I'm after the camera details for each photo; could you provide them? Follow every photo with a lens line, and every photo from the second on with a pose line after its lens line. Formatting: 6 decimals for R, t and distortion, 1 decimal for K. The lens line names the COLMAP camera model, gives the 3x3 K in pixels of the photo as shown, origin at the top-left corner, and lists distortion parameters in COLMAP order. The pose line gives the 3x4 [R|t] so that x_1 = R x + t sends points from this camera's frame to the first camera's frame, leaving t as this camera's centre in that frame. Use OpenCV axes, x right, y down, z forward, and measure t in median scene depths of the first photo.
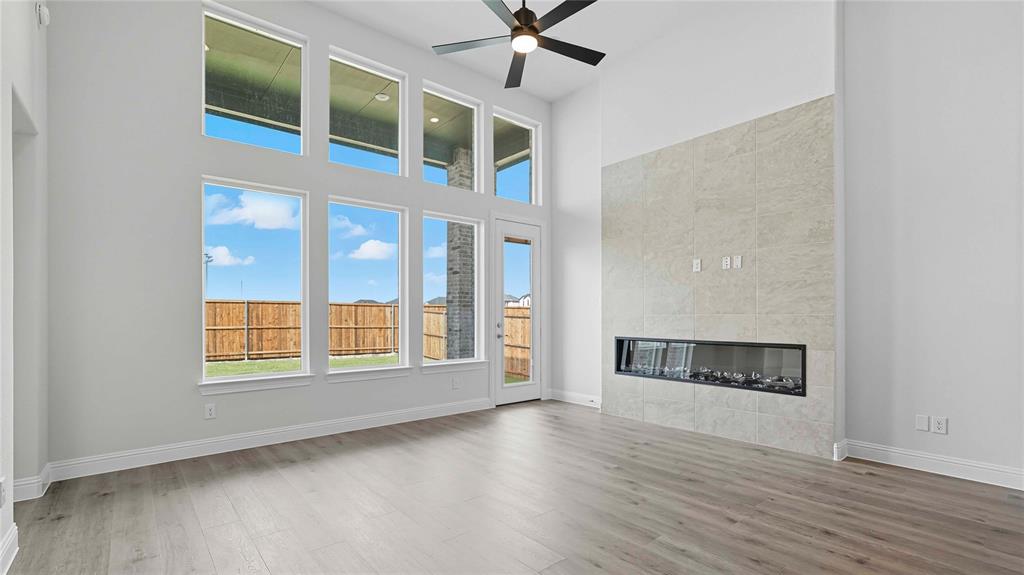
lens RADIAL K [[462.3, 0, 513.1], [0, 462.3, 315.5], [0, 0, 1]] dist [0.000134, 0.000067]
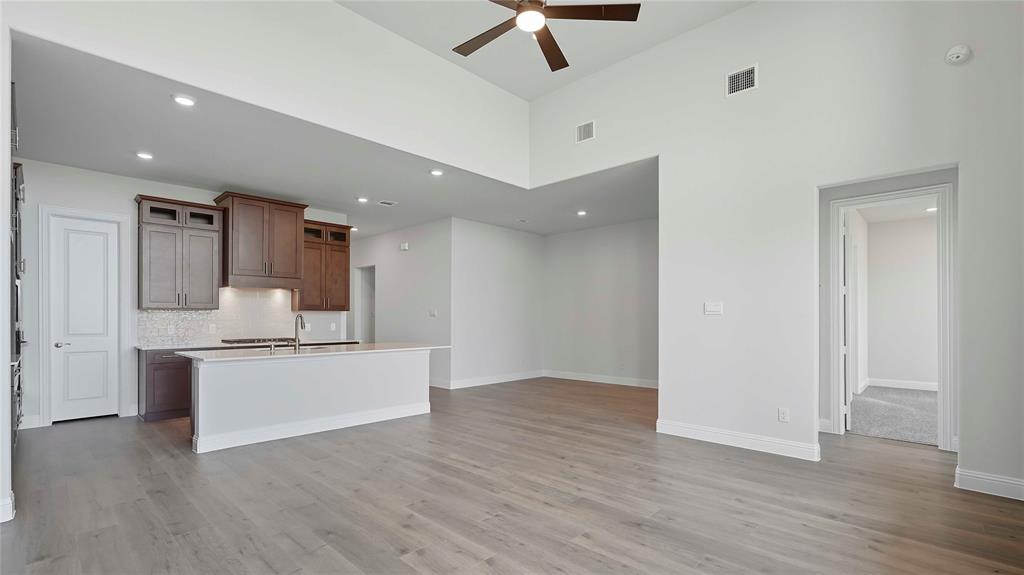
lens RADIAL K [[462.3, 0, 513.1], [0, 462.3, 315.5], [0, 0, 1]] dist [0.000134, 0.000067]
pose [[-0.994272, 0.006462, -0.106681, 0.074928], [0.006623, 0.999977, -0.001150, -0.007161], [0.106671, -0.001850, -0.994293, 0.908214]]
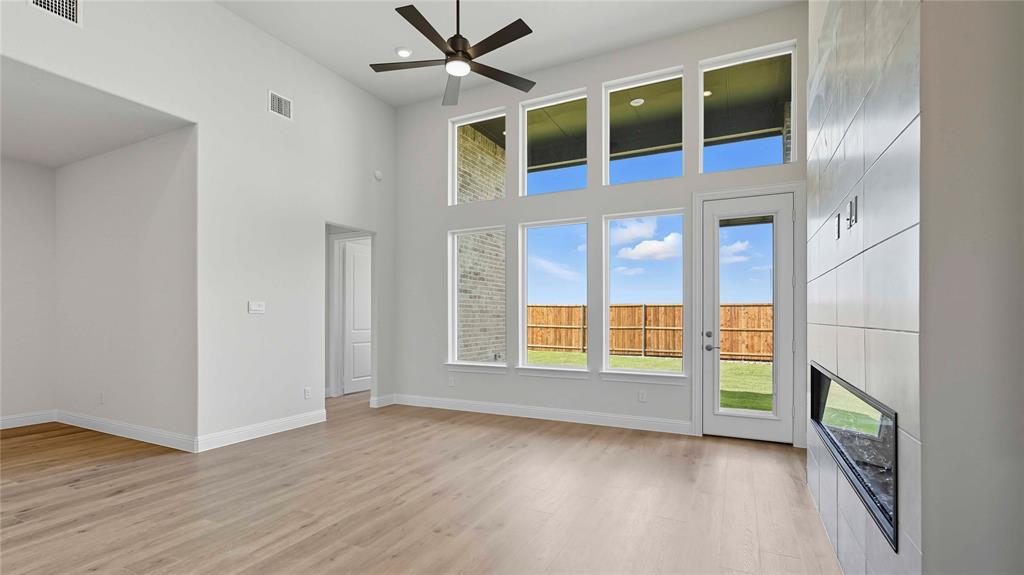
lens RADIAL K [[465.3, 0, 513.2], [0, 465.3, 317.7], [0, 0, 1]] dist [-0.001286, -0.000067]
pose [[0.408641, 0.009886, -0.912642, 0.506119], [-0.007650, 0.999943, 0.007406, -0.009171], [0.912663, 0.003955, 0.408693, 0.334382]]
